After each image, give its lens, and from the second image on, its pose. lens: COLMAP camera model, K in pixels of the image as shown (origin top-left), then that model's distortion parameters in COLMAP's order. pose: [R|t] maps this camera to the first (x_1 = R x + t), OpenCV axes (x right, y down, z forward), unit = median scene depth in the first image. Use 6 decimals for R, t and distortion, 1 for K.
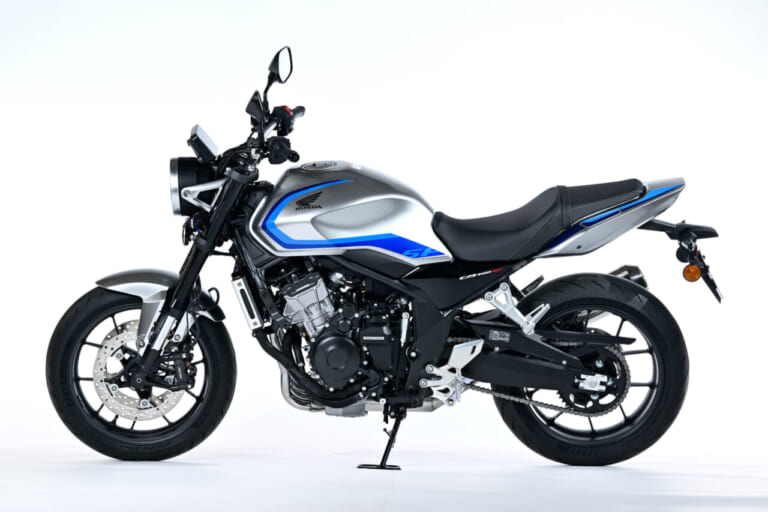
lens RADIAL K [[3694.2, 0, 384.0], [0, 3694.2, 256.0], [0, 0, 1]] dist [0.075393, 0.001227]
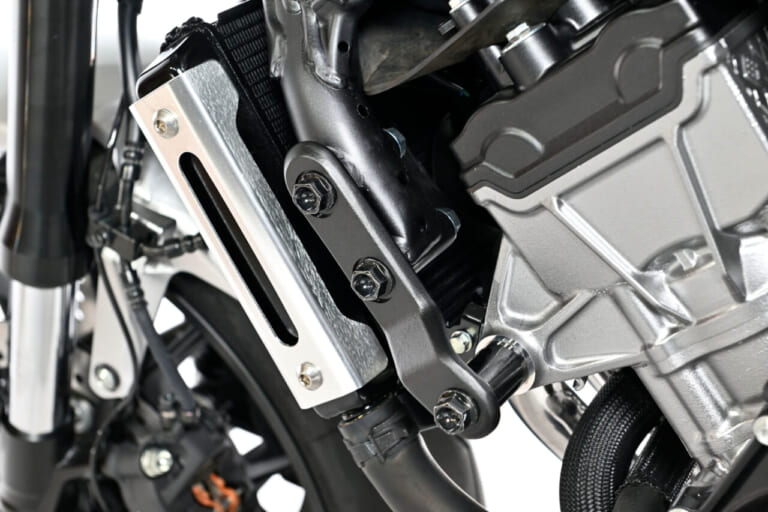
lens RADIAL K [[1520.8, 0, 384.0], [0, 1520.8, 256.0], [0, 0, 1]] dist [0.017836, 0.038818]
pose [[0.819447, 0.026880, -0.572525, 0.002838], [0.078448, 0.984239, 0.158492, 0.003973], [0.567761, -0.174789, 0.804423, 0.949612]]
